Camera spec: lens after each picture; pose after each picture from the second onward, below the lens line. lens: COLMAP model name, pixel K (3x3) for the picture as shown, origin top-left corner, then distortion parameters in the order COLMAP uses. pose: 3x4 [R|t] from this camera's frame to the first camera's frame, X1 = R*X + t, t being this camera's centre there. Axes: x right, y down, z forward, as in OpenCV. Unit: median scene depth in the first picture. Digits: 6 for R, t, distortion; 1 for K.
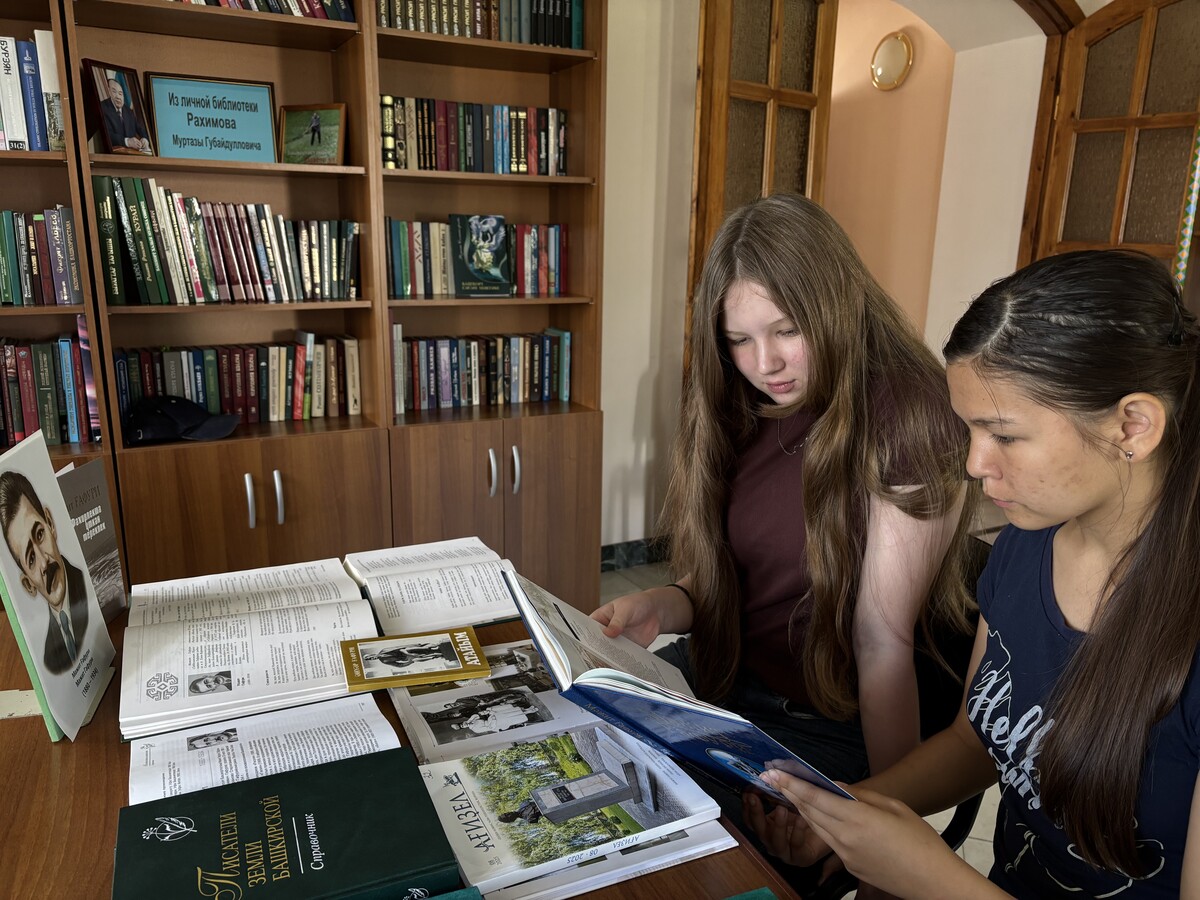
lens RADIAL K [[912.7, 0, 604.5], [0, 912.7, 457.4], [0, 0, 1]] dist [0.047285, -0.048411]
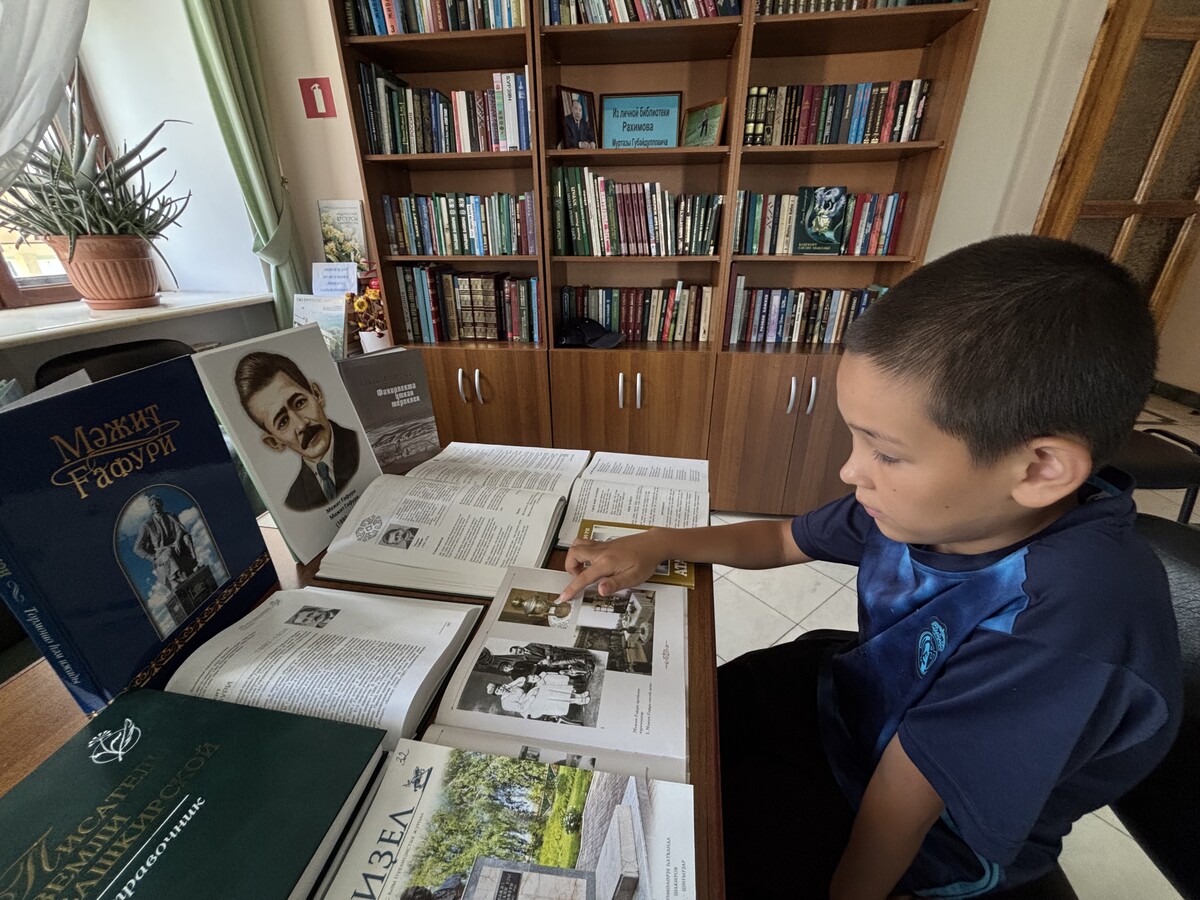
lens RADIAL K [[491.1, 0, 597.5], [0, 491.1, 455.5], [0, 0, 1]] dist [-0.004511, 0.001505]
pose [[0.817001, 0.219451, -0.533245, 0.050486], [-0.120579, 0.969325, 0.214172, -0.018511], [0.563888, -0.110681, 0.818401, 0.275182]]
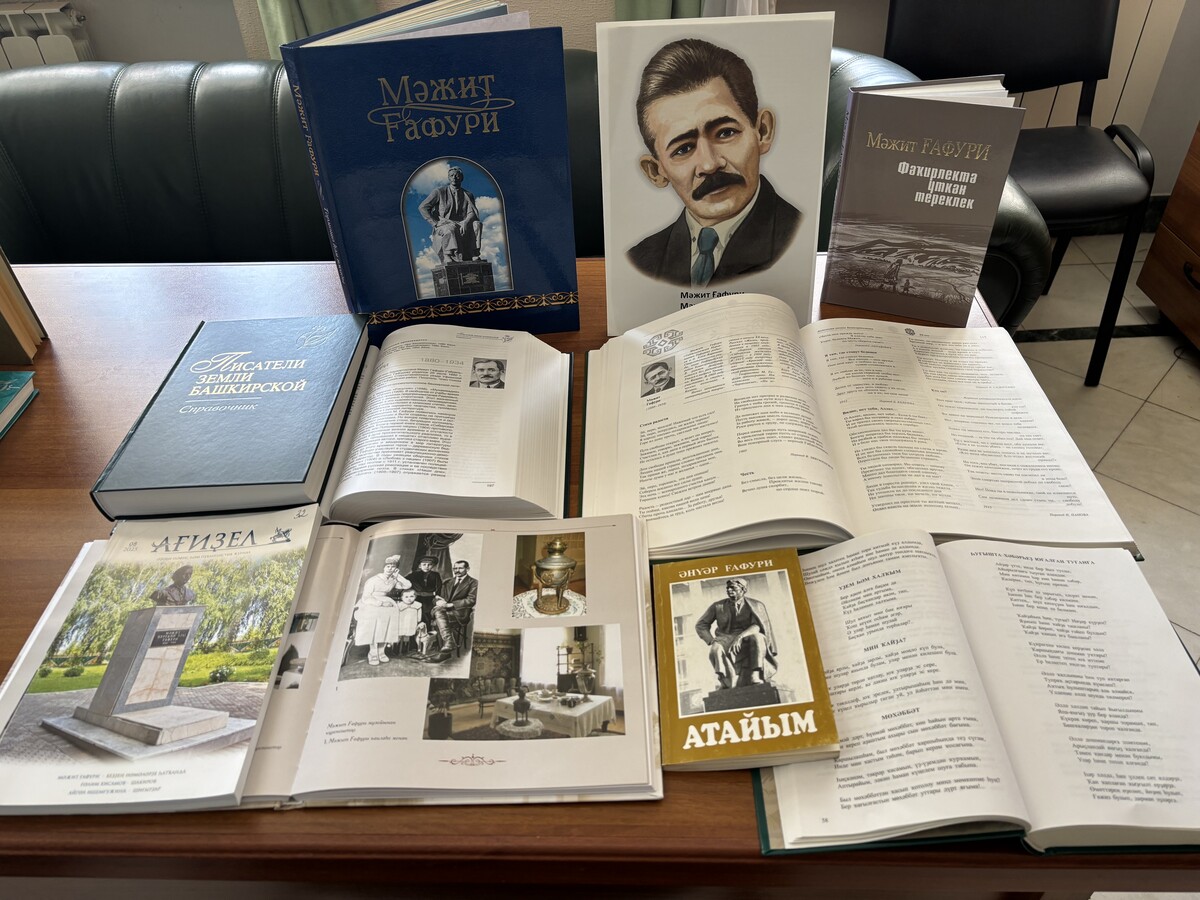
lens RADIAL K [[912.7, 0, 597.1], [0, 912.7, 439.8], [0, 0, 1]] dist [0.047285, -0.048411]
pose [[-0.448250, 0.571767, -0.687135, 0.081525], [-0.185418, 0.692498, 0.697185, -0.123305], [0.874467, 0.439920, -0.204397, 0.500797]]
